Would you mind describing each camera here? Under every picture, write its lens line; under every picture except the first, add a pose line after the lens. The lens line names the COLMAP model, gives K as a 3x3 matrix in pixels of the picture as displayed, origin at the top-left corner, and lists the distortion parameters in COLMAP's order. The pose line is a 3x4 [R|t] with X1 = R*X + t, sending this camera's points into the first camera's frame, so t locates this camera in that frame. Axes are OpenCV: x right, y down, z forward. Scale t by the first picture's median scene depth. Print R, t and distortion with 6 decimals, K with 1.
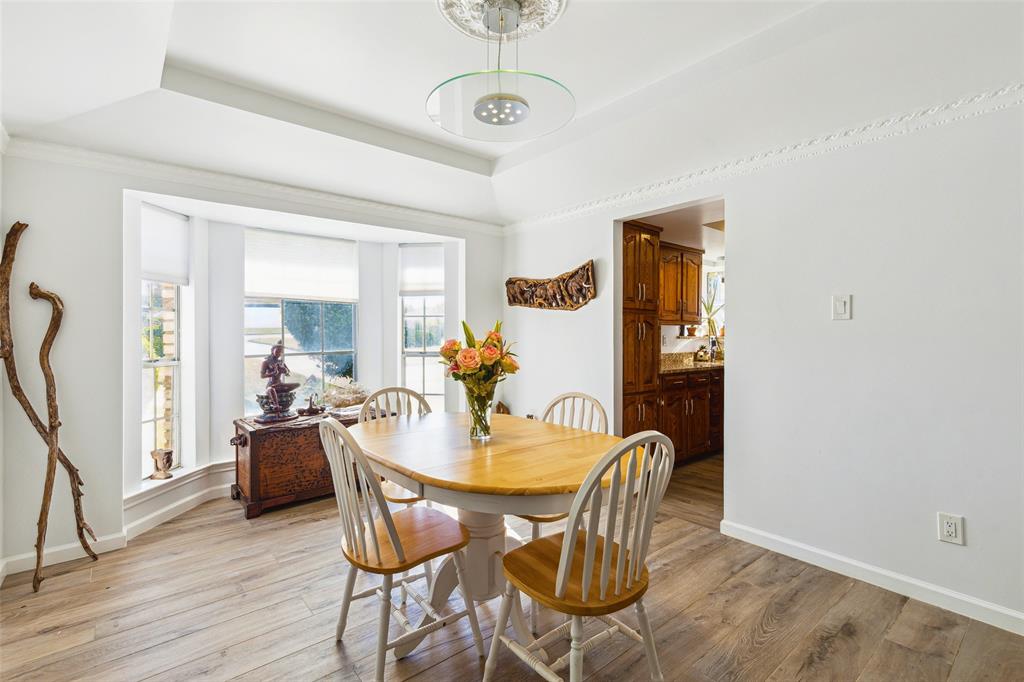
lens RADIAL K [[468.0, 0, 514.1], [0, 468.0, 336.1], [0, 0, 1]] dist [0.005185, -0.000080]
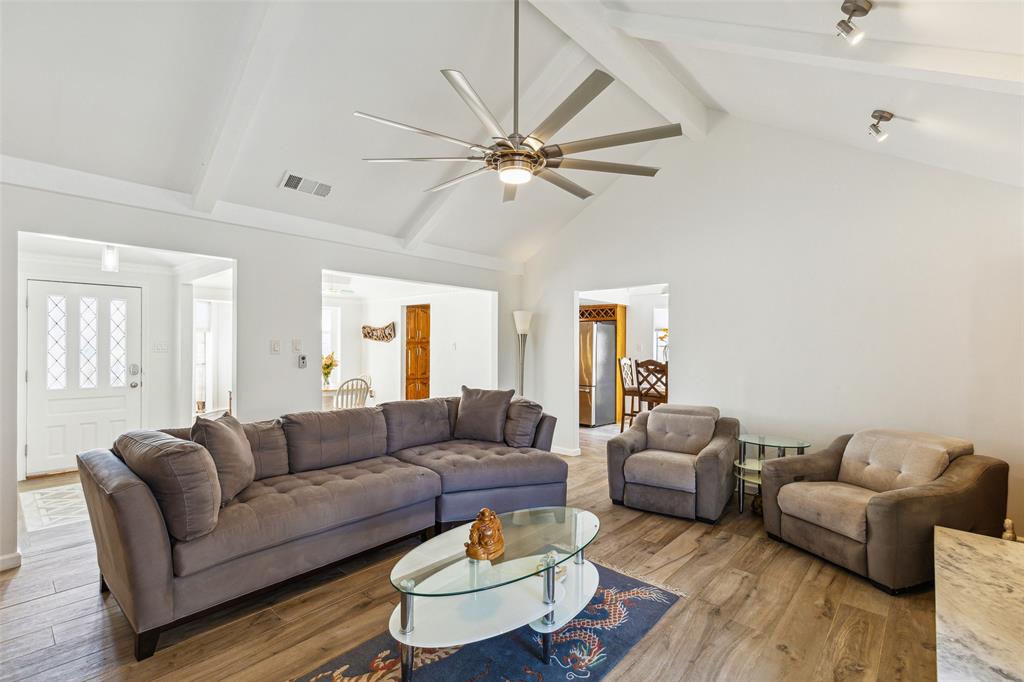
lens RADIAL K [[466.2, 0, 506.9], [0, 466.2, 344.1], [0, 0, 1]] dist [0.009517, -0.000167]
pose [[0.991945, 0.007927, 0.126419, 0.460487], [-0.007462, 0.999964, -0.004152, -0.047099], [-0.126447, 0.003176, 0.991968, -1.459750]]
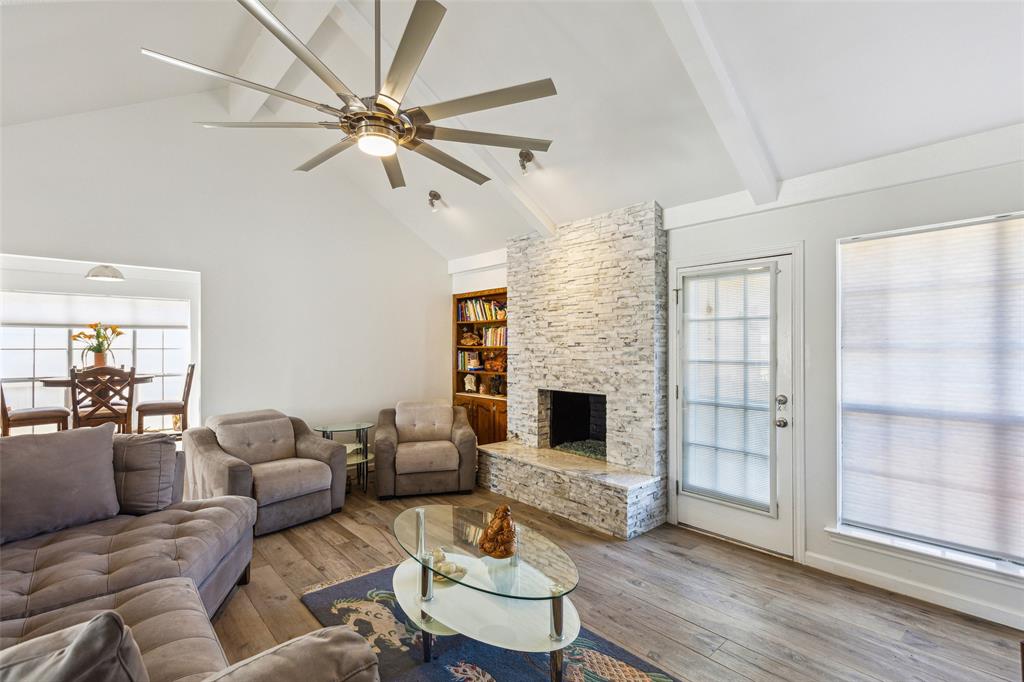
lens RADIAL K [[469.6, 0, 516.8], [0, 469.6, 346.7], [0, 0, 1]] dist [0.007949, -0.000490]
pose [[-0.034468, 0.002500, 0.999403, -0.100763], [0.008297, 0.999963, -0.002215, -0.042760], [-0.999371, 0.008216, -0.034488, -0.862950]]
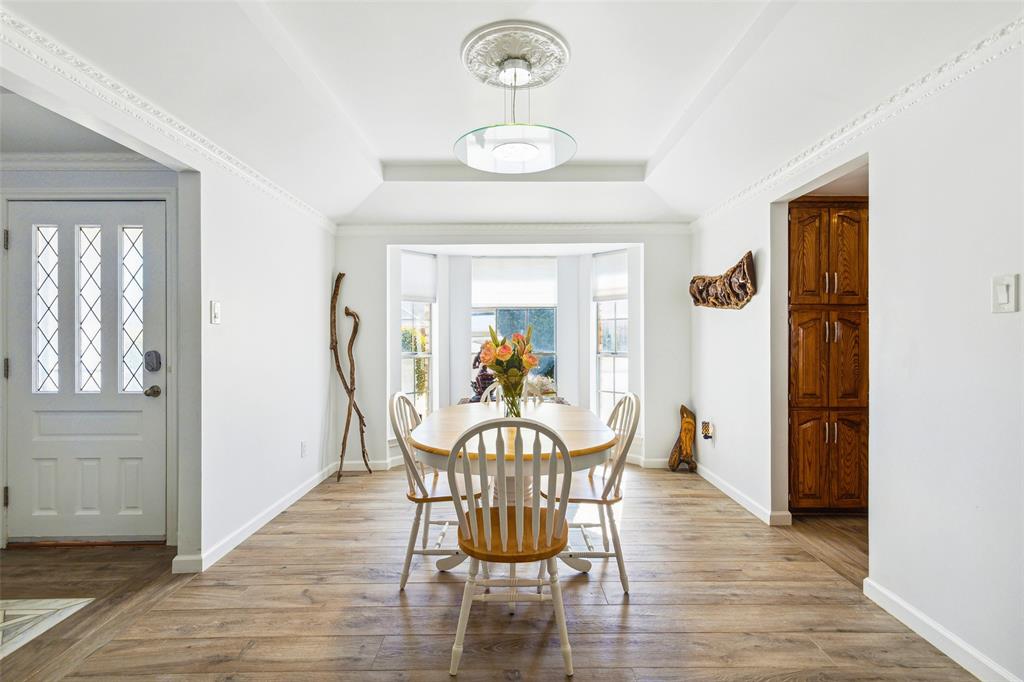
lens RADIAL K [[473.8, 0, 519.7], [0, 473.8, 338.2], [0, 0, 1]] dist [0.003462, 0.000185]
pose [[0.774026, 0.000906, -0.633154, 0.419315], [-0.001085, 0.999999, 0.000104, 0.001281], [0.633153, 0.000606, 0.774026, 0.033388]]
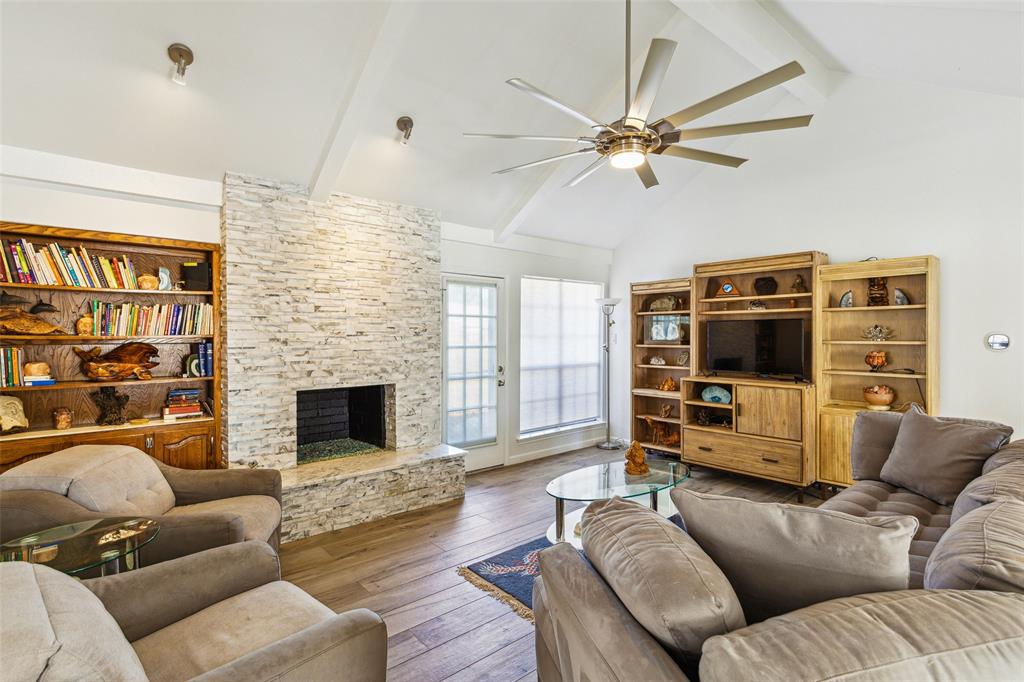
lens RADIAL K [[494.7, 0, 512.0], [0, 494.7, 341.0], [0, 0, 1]] dist [0.003819, 0.000227]
pose [[-0.999983, 0.000171, -0.005900, 0.760323], [0.000022, 0.999684, 0.025134, -0.062055], [0.005903, 0.025134, -0.999667, 0.111976]]
